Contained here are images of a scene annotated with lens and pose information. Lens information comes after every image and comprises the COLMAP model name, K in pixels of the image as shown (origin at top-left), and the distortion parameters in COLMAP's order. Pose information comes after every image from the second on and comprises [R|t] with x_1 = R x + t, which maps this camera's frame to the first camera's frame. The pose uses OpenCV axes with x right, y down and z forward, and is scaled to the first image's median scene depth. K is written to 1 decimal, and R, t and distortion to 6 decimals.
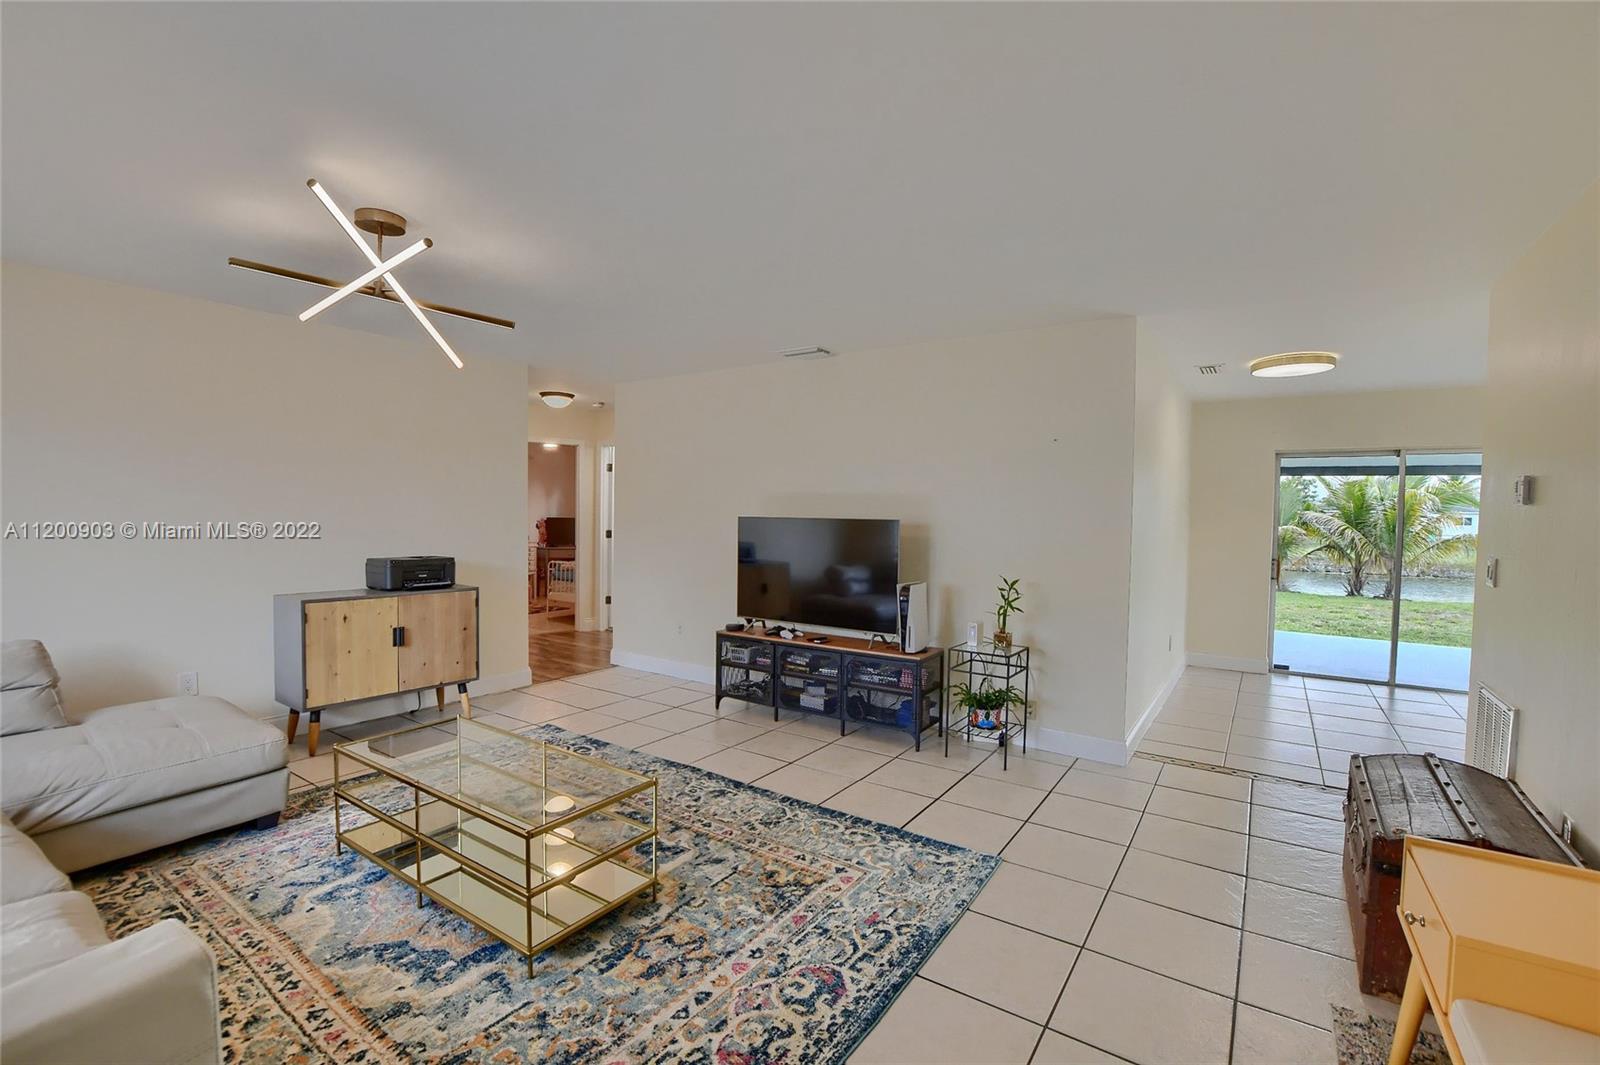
lens RADIAL K [[702.6, 0, 793.5], [0, 702.6, 537.3], [0, 0, 1]] dist [-0.034189, 0.004923]
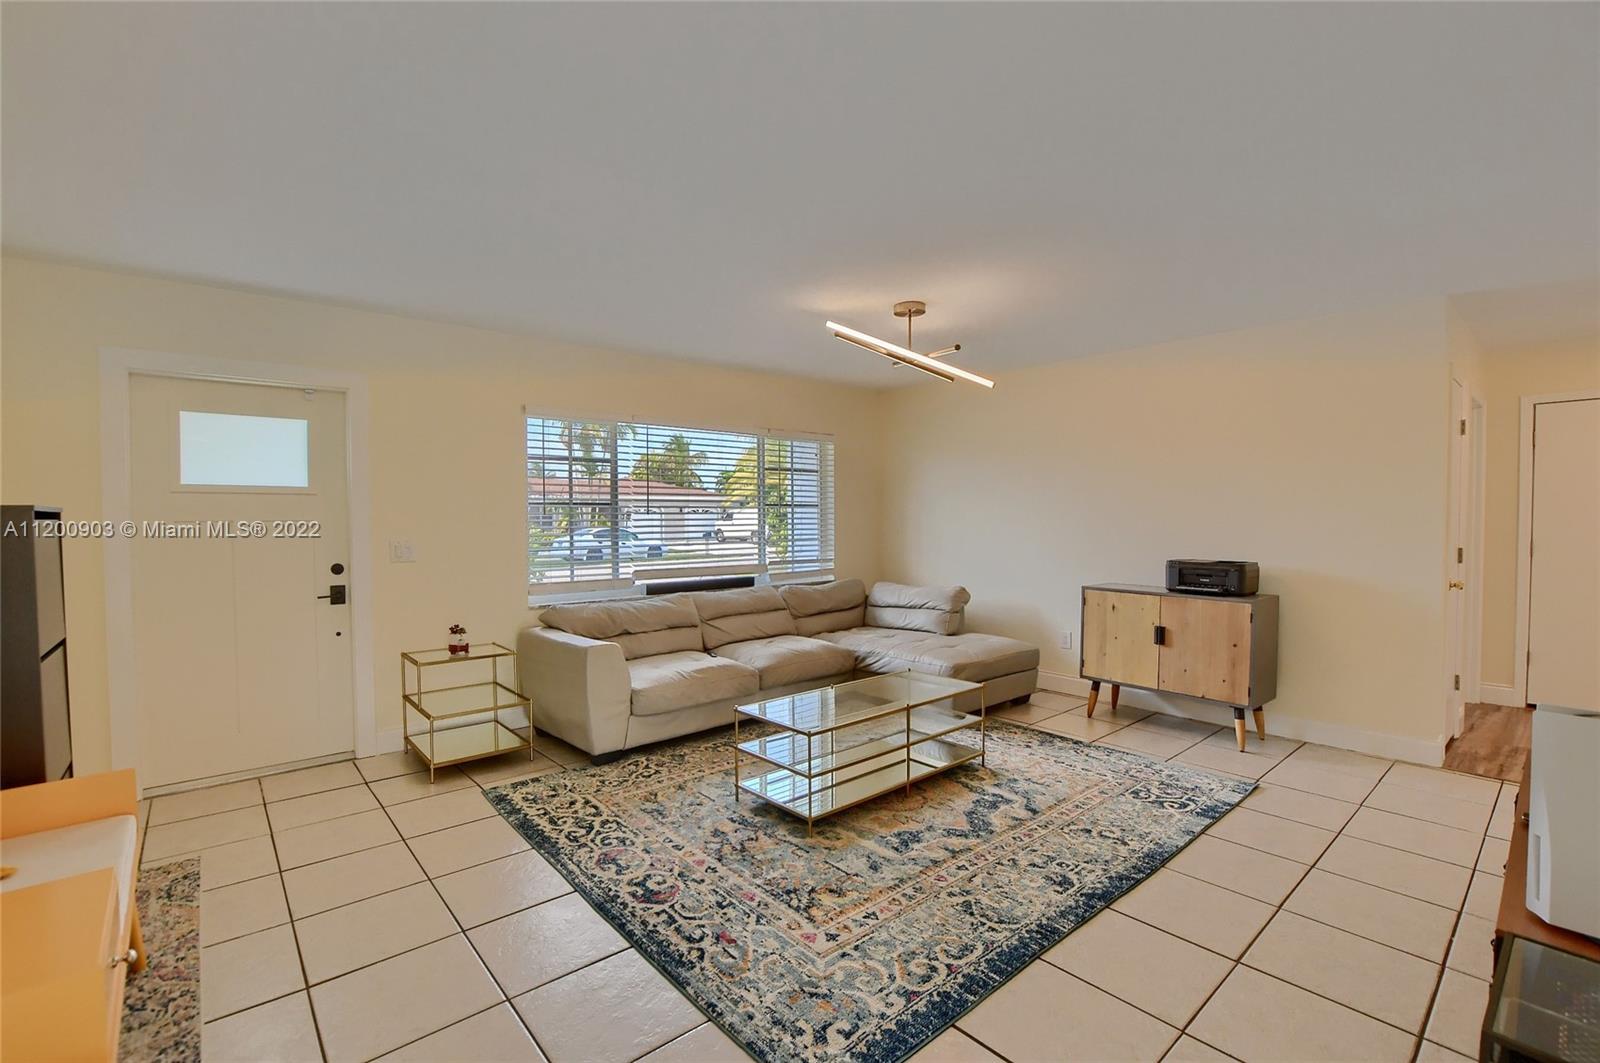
lens RADIAL K [[702.6, 0, 793.5], [0, 702.6, 536.3], [0, 0, 1]] dist [-0.034189, 0.004923]
pose [[-0.257923, 0.013559, -0.966070, 0.838766], [-0.035703, 0.999085, 0.023554, -0.010686], [0.965506, 0.040567, -0.257203, 1.116183]]
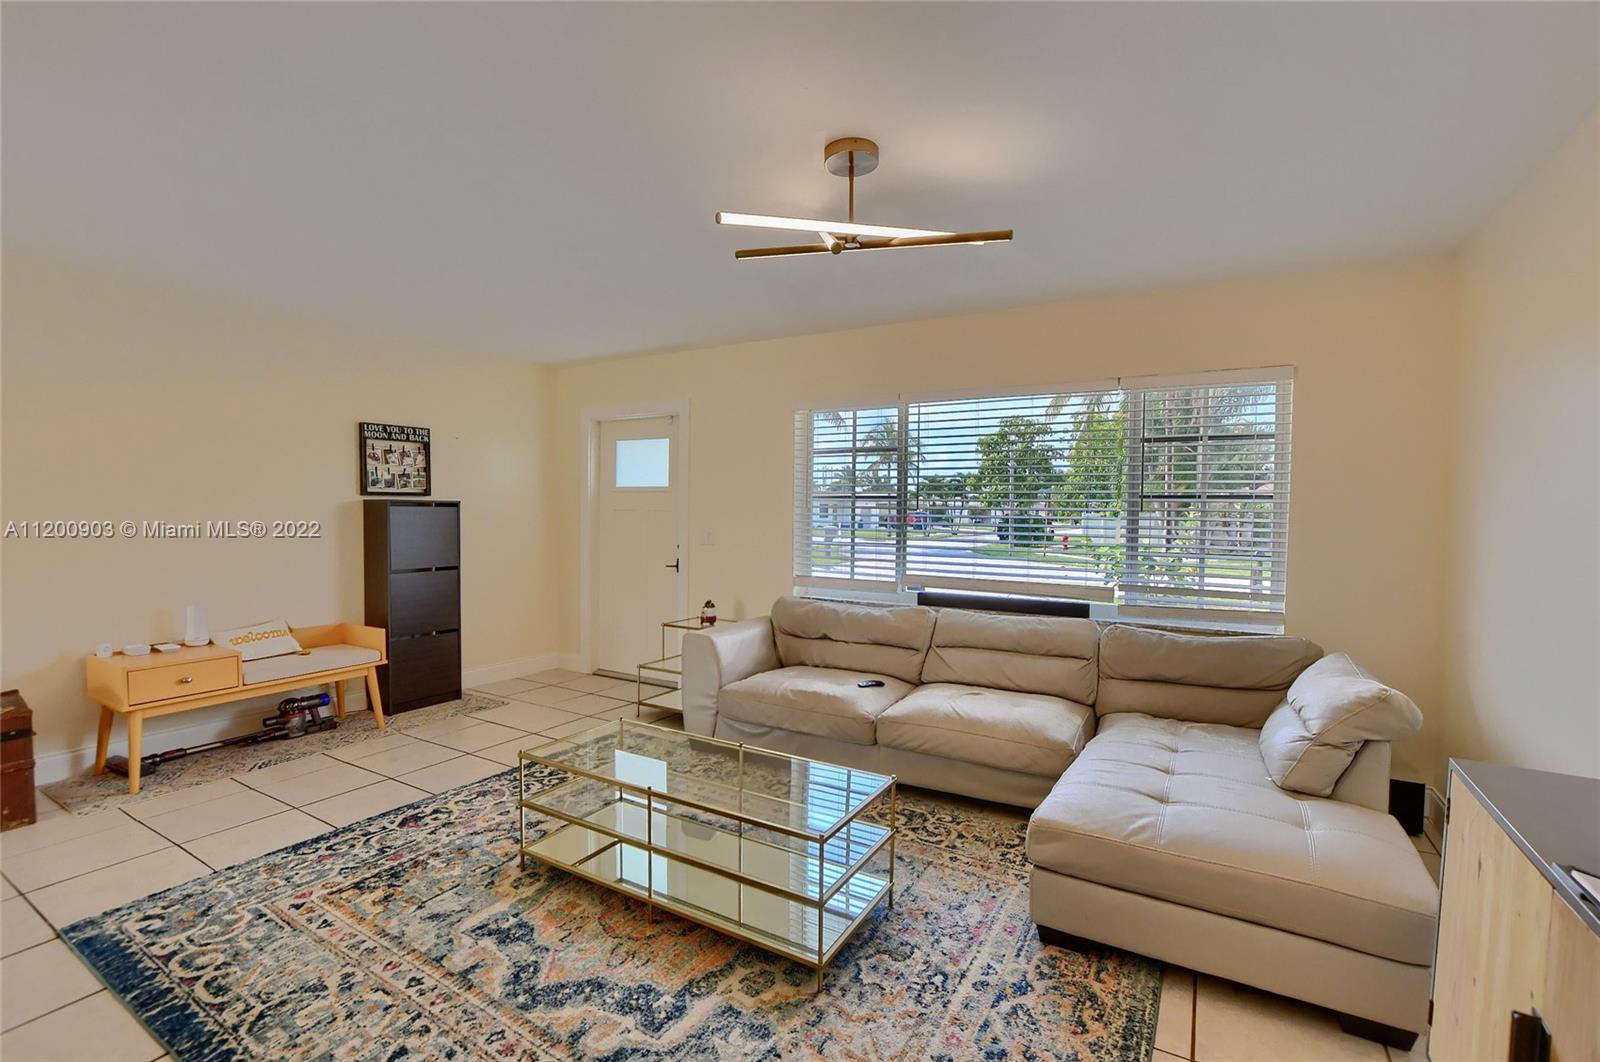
lens RADIAL K [[702.6, 0, 793.5], [0, 702.6, 535.8], [0, 0, 1]] dist [-0.034189, 0.004923]
pose [[-0.997429, -0.023377, -0.067744, -0.463778], [-0.028258, 0.997003, 0.072016, -0.055505], [0.065858, 0.073745, -0.995100, 1.799155]]
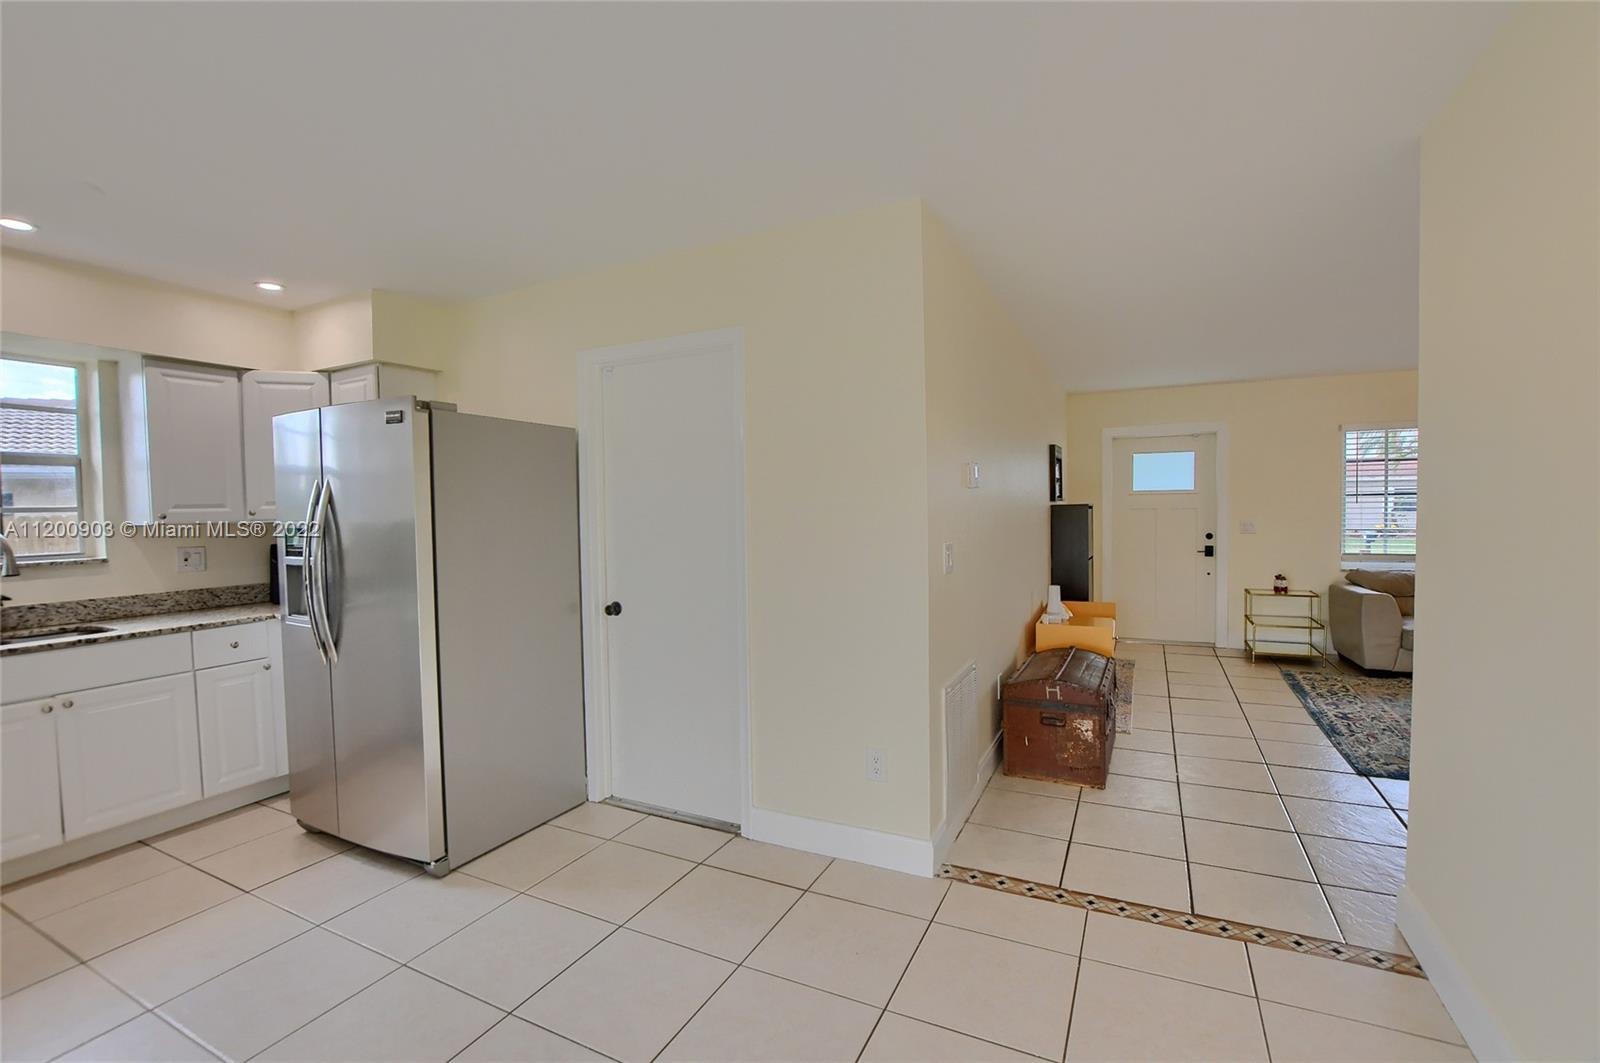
lens RADIAL K [[702.6, 0, 793.5], [0, 702.6, 536.3], [0, 0, 1]] dist [-0.034189, 0.004923]
pose [[-0.991322, 0.005479, -0.131345, 1.490145], [-0.004105, 0.997354, 0.072585, -0.048384], [0.131395, 0.072494, -0.988676, 2.087101]]
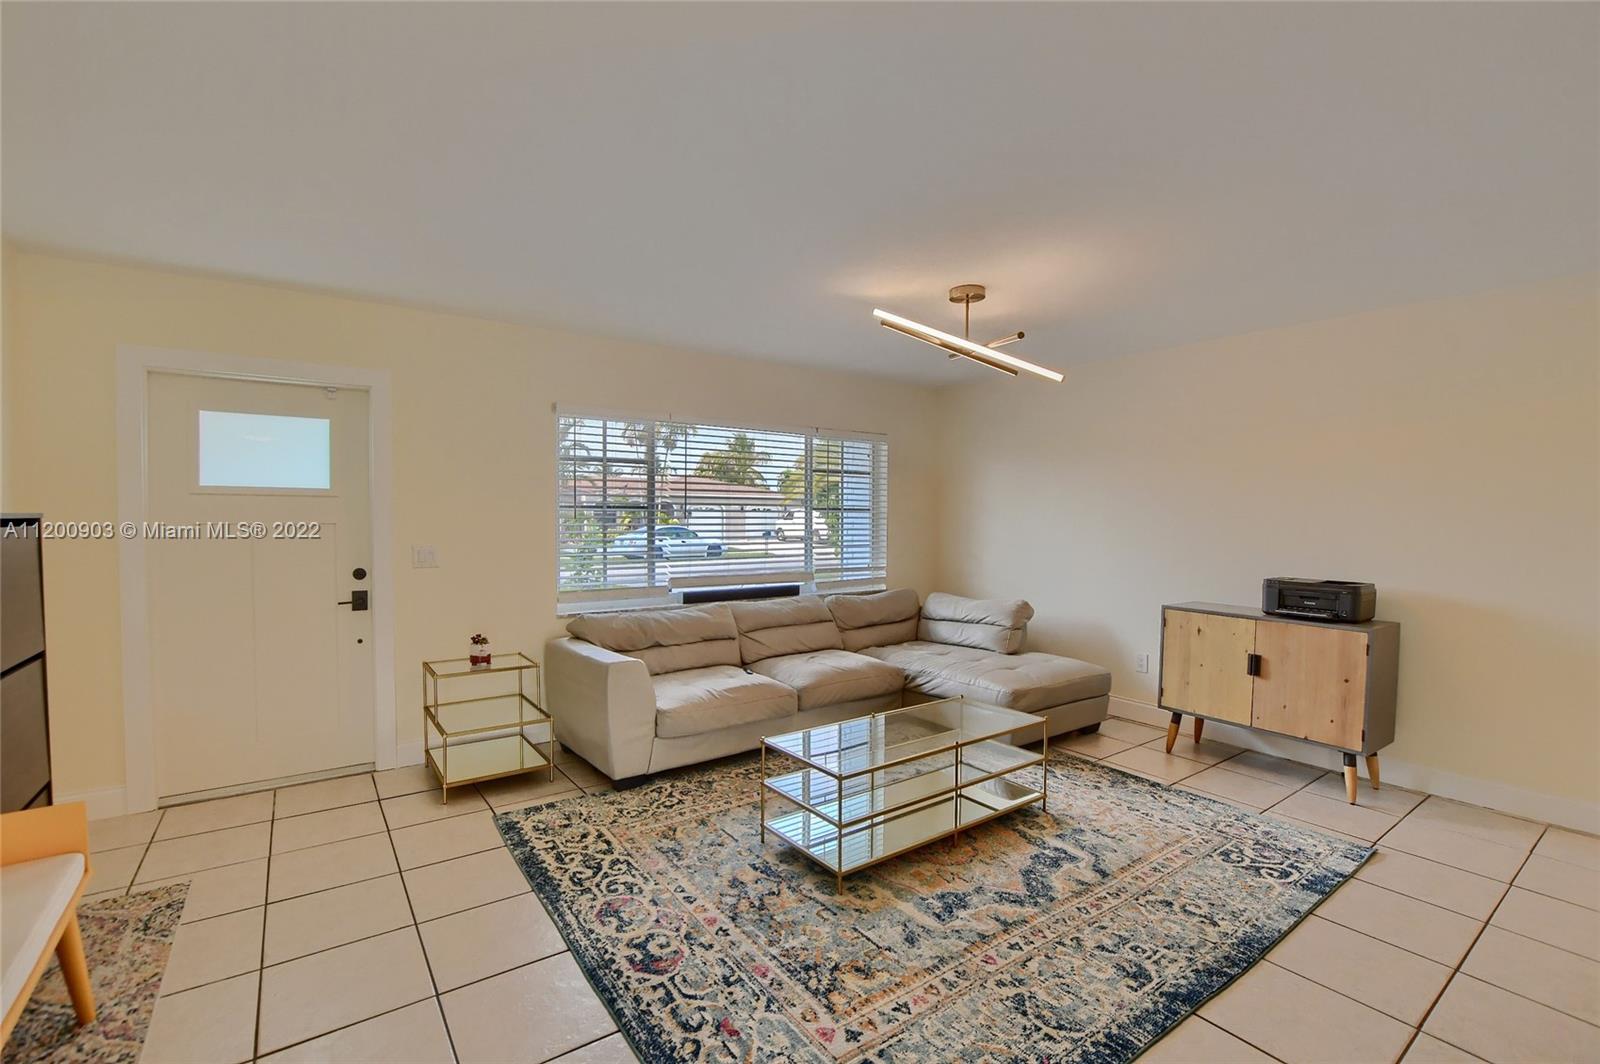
lens RADIAL K [[702.6, 0, 793.5], [0, 702.6, 536.8], [0, 0, 1]] dist [-0.034189, 0.004923]
pose [[-0.342579, 0.012218, -0.939410, 0.702104], [-0.046253, 0.998484, 0.029853, -0.030559], [0.938350, 0.053678, -0.341494, 1.120006]]
